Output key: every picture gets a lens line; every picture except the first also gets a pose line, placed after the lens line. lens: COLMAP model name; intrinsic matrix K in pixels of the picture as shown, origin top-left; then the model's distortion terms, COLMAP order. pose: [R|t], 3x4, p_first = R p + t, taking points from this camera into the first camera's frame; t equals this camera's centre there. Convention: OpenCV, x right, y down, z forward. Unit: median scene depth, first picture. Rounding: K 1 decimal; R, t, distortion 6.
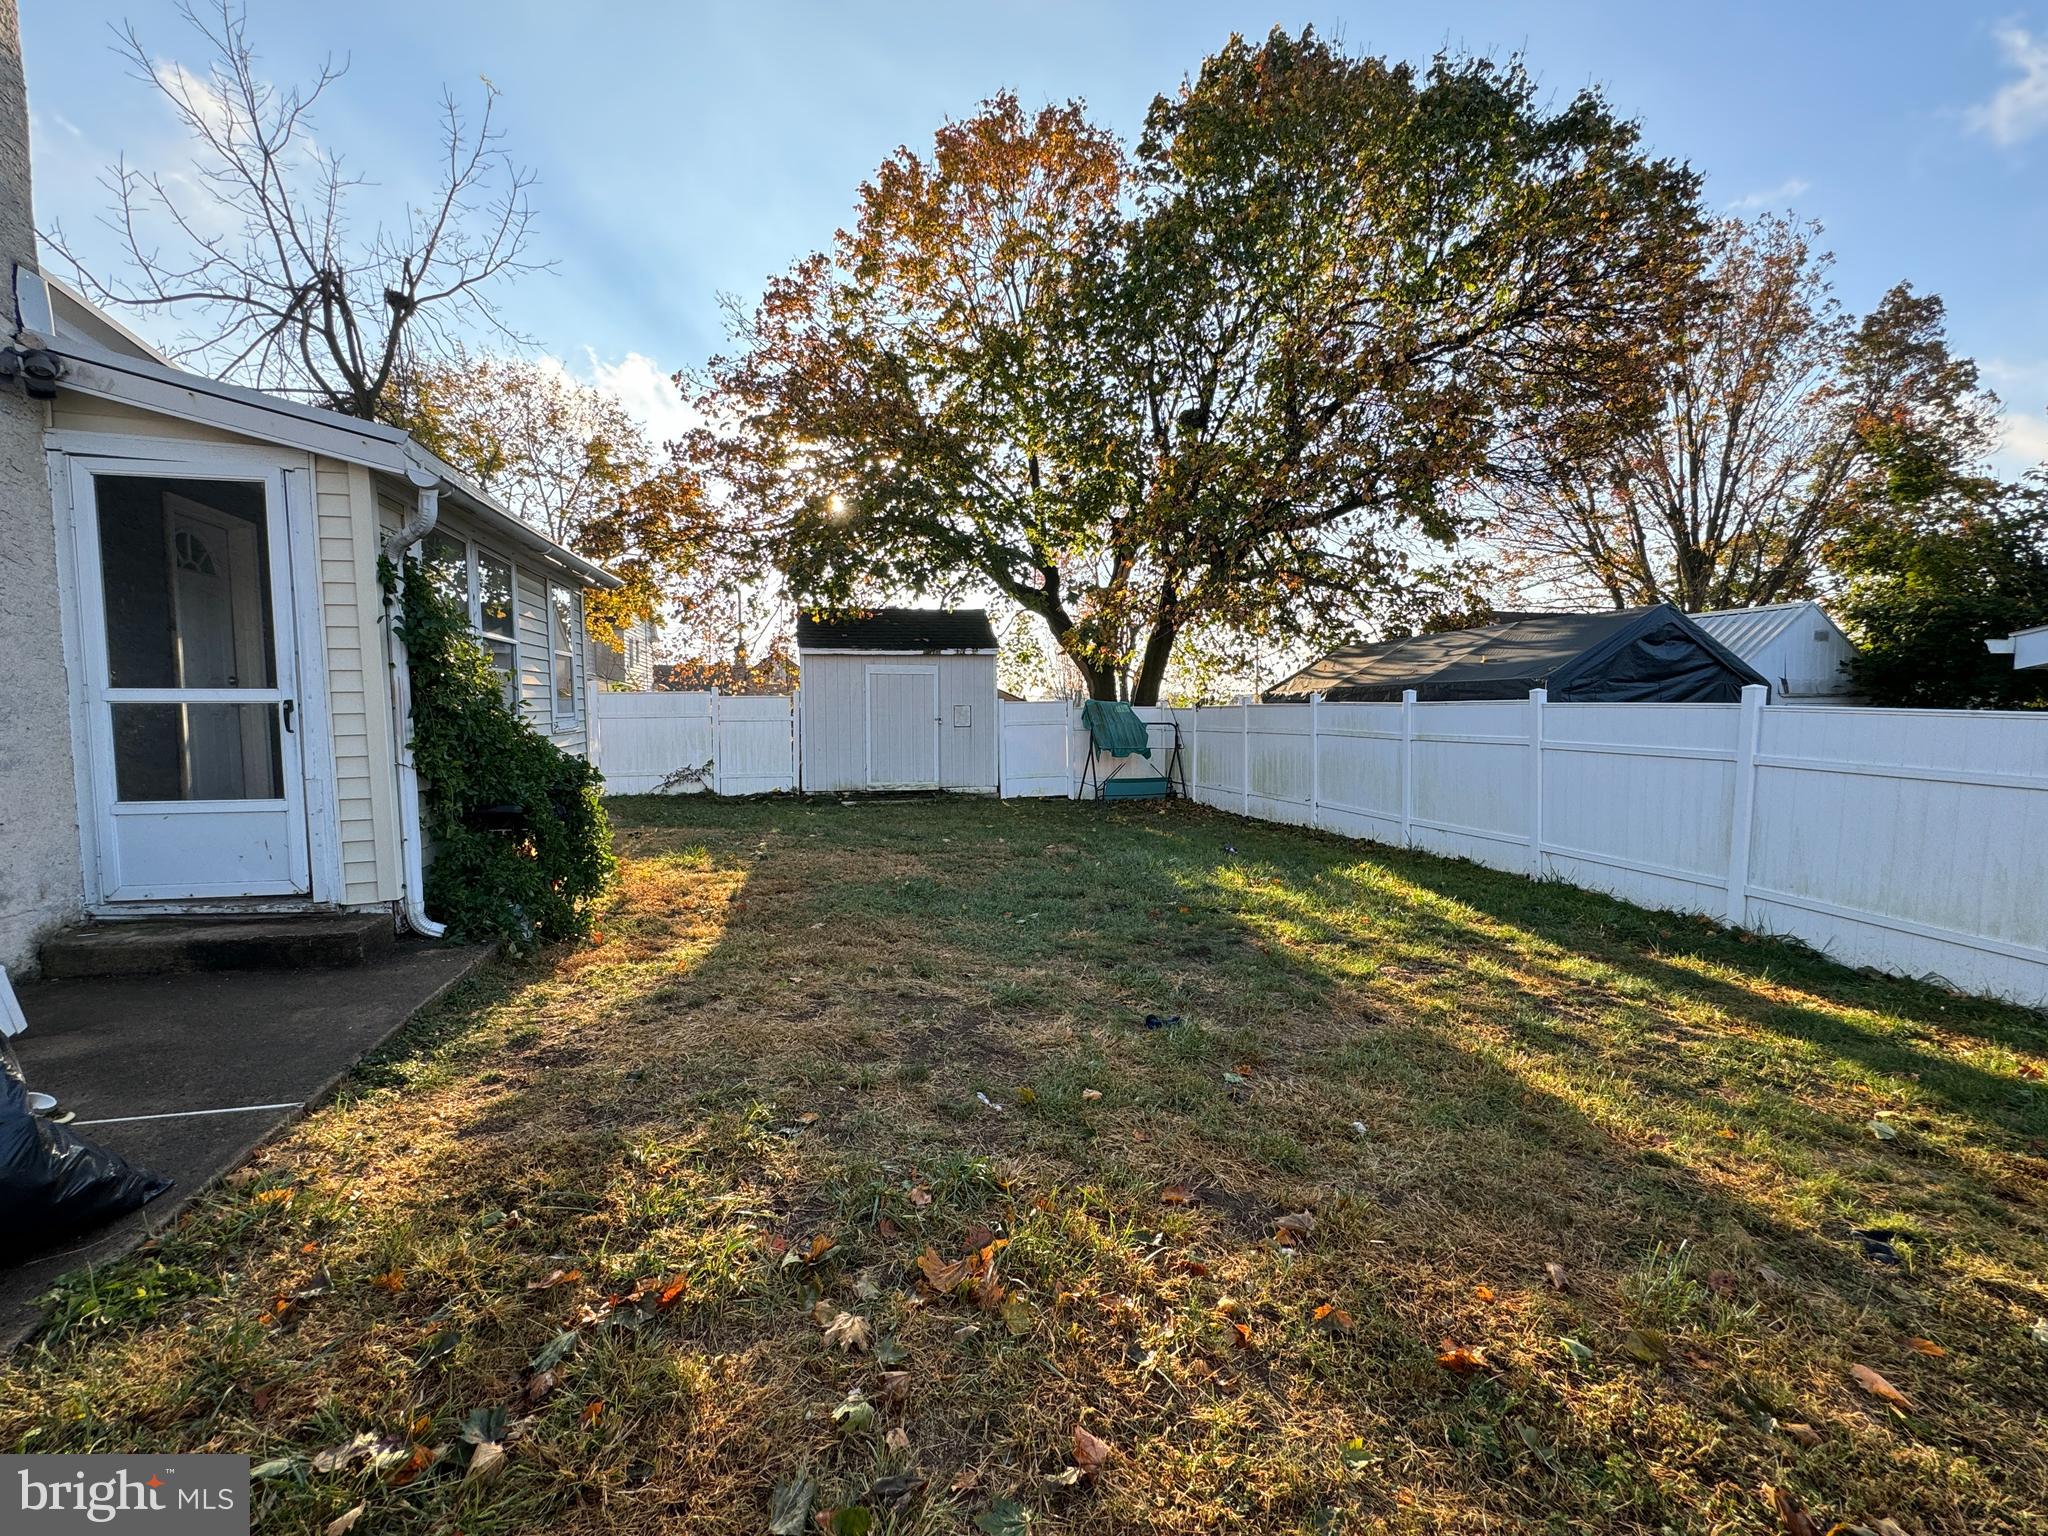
lens RADIAL K [[874.4, 0, 1010.2], [0, 874.4, 763.2], [0, 0, 1]] dist [-0.001779, 0.000323]
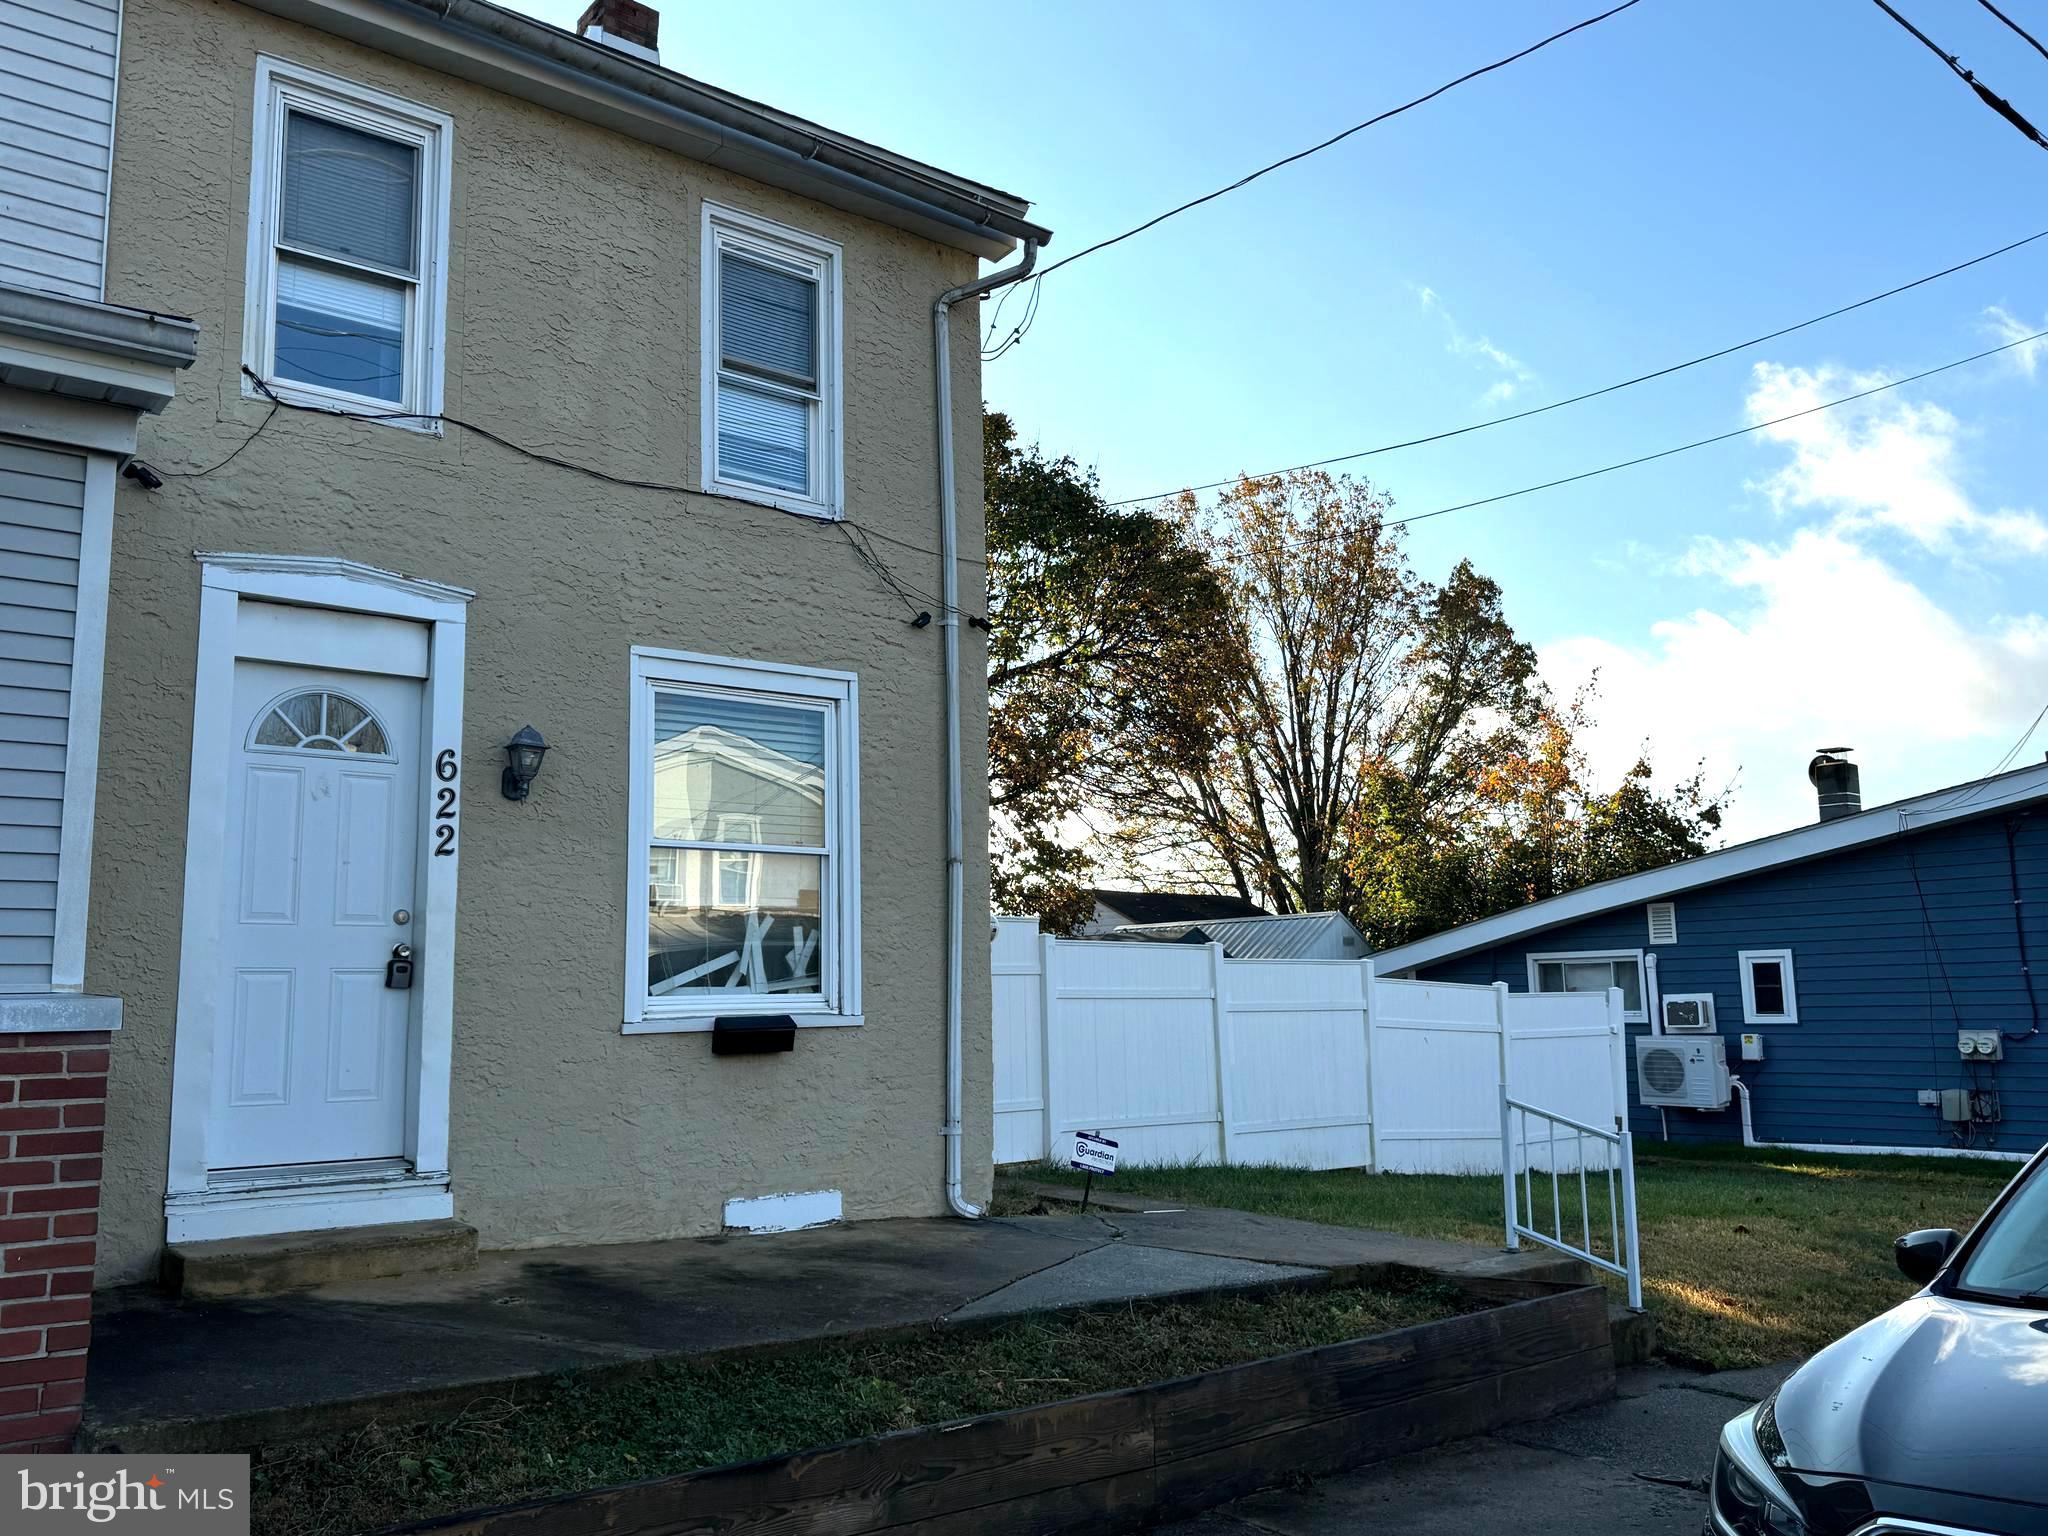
lens RADIAL K [[1639.5, 0, 1018.8], [0, 1639.5, 782.9], [0, 0, 1]] dist [0.048962, -0.021774]
pose [[0.905686, 0.052025, 0.420745, -0.381922], [0.033408, 0.980598, -0.193163, 0.053031], [-0.422631, 0.189001, 0.886376, -0.765602]]
